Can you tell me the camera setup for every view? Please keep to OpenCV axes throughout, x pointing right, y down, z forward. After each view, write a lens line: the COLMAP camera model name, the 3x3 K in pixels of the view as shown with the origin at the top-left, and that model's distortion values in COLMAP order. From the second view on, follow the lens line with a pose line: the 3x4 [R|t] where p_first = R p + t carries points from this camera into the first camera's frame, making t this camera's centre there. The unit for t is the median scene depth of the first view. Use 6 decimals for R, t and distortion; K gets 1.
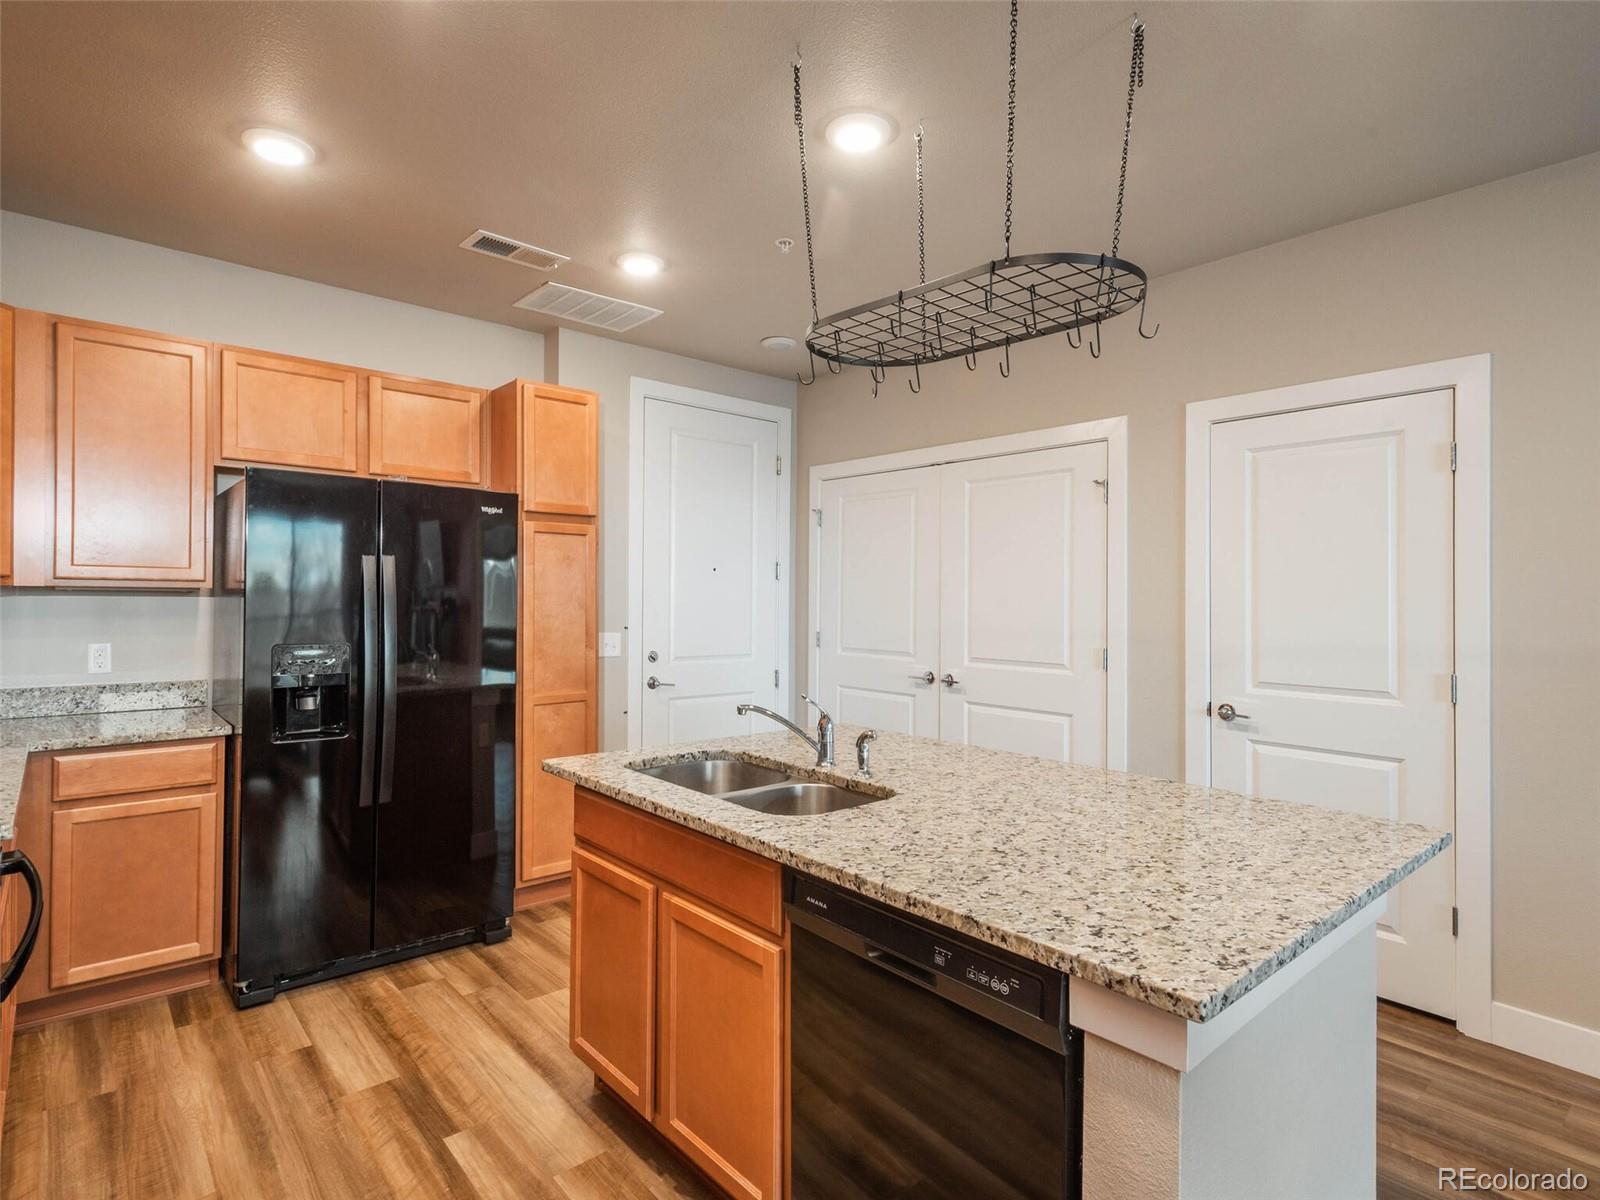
lens RADIAL K [[837.0, 0, 798.0], [0, 837.0, 594.3], [0, 0, 1]] dist [0.019041, -0.009102]
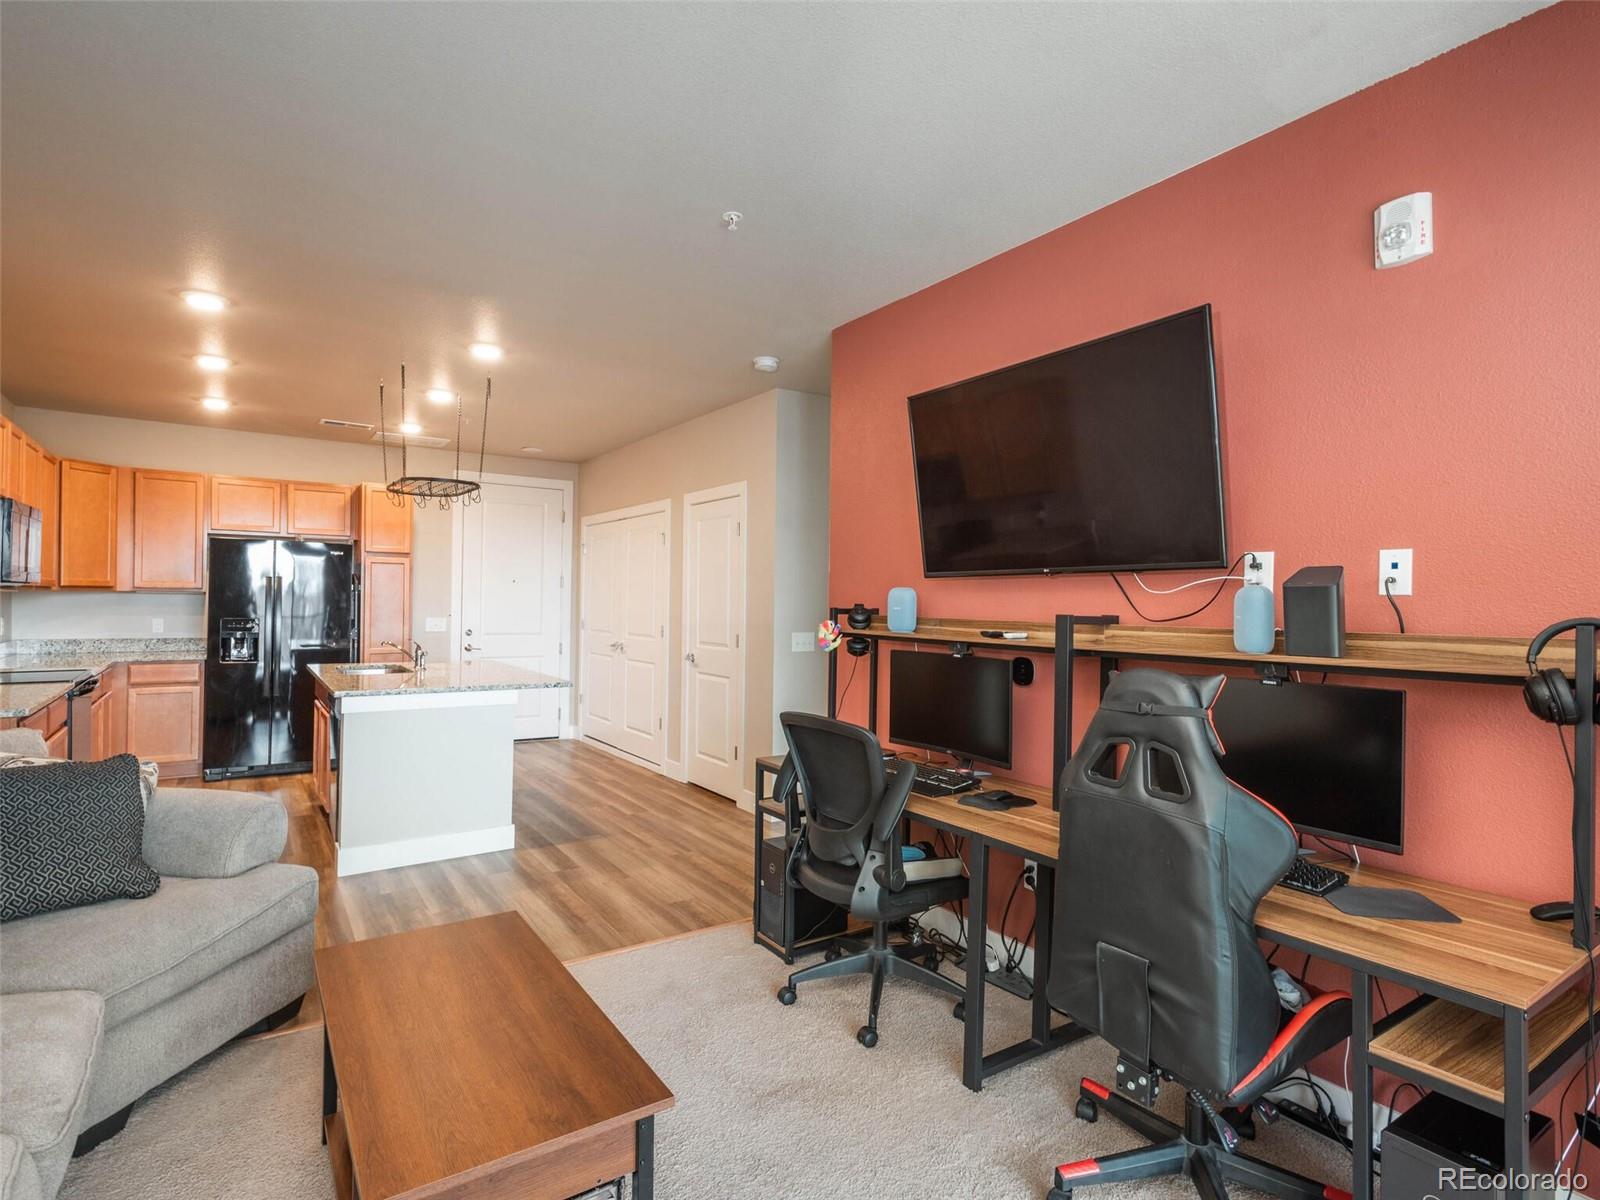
lens RADIAL K [[837.0, 0, 801.2], [0, 837.0, 598.6], [0, 0, 1]] dist [0.019041, -0.009102]
pose [[0.991546, 0.001709, -0.129744, 1.230740], [-0.001815, 0.999998, -0.000703, 0.009172], [0.129743, 0.000932, 0.991547, -1.043150]]
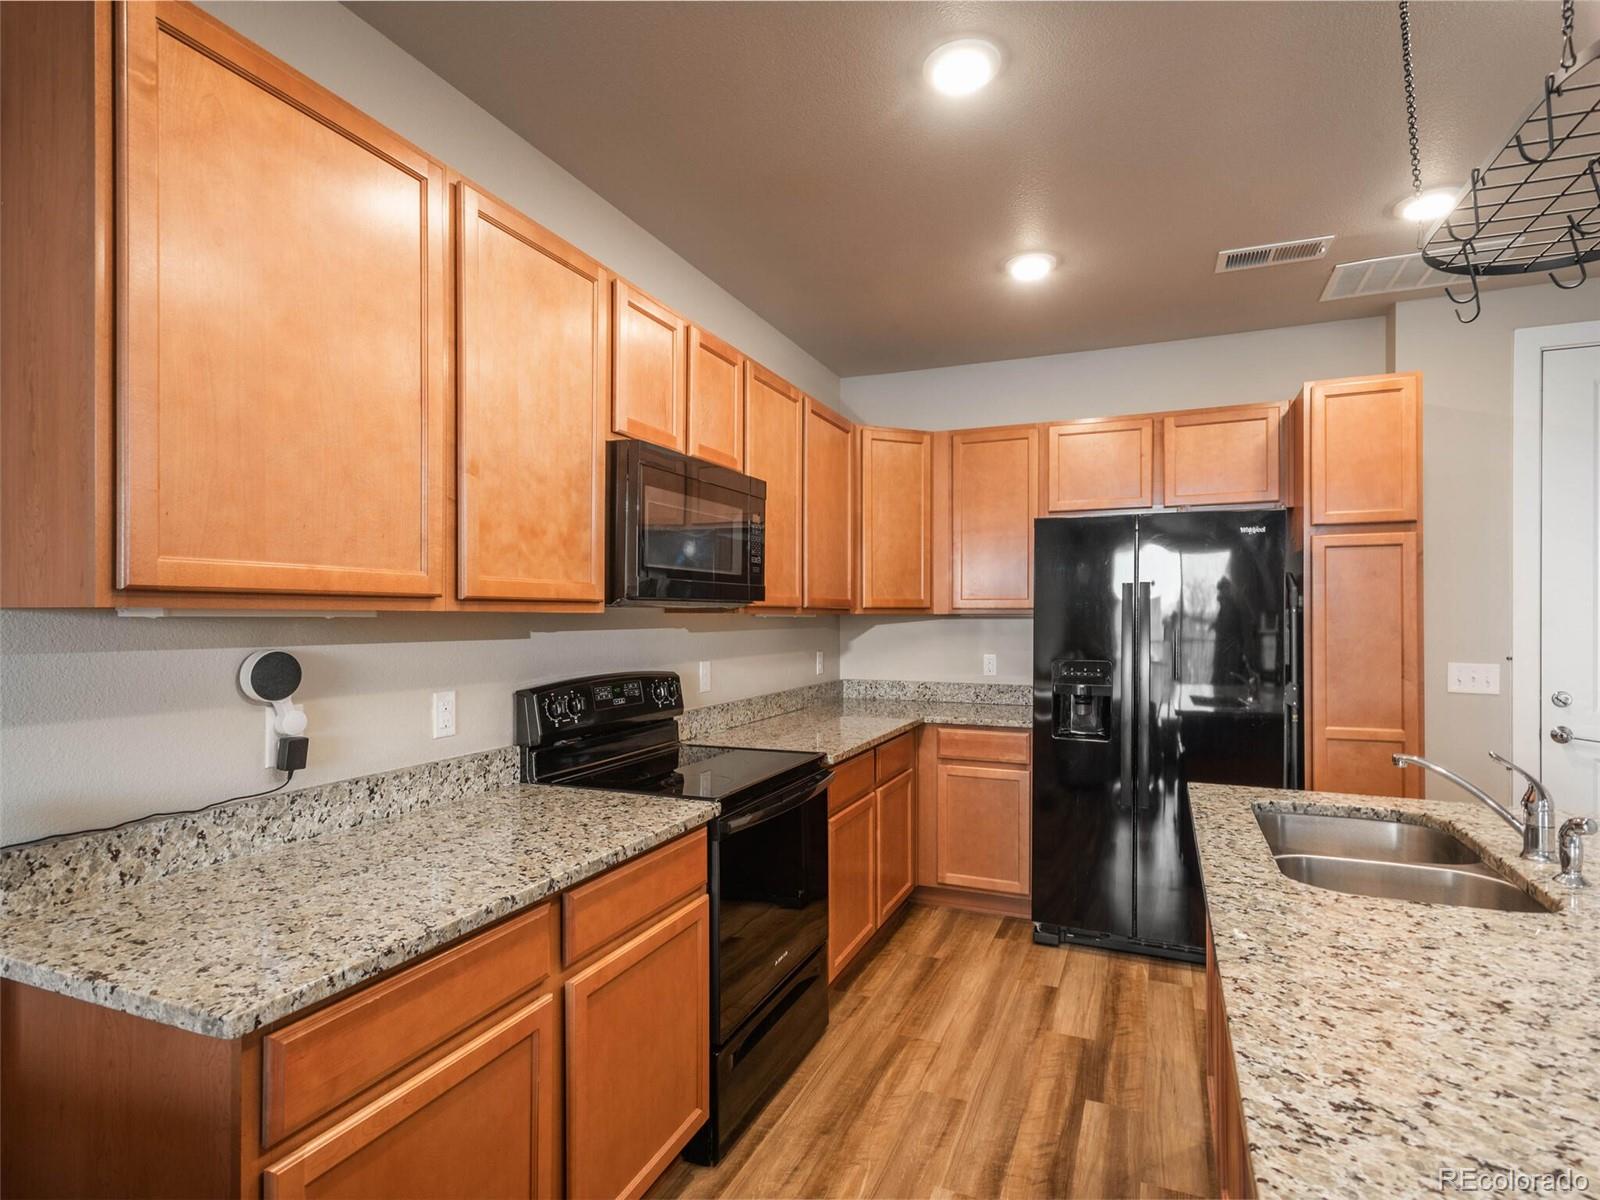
lens RADIAL K [[837.0, 0, 807.1], [0, 837.0, 614.3], [0, 0, 1]] dist [0.019041, -0.009102]
pose [[0.432092, -0.012787, -0.901739, 0.357053], [0.007061, 0.999917, -0.010796, 0.005723], [0.901802, -0.001702, 0.432147, 0.145126]]
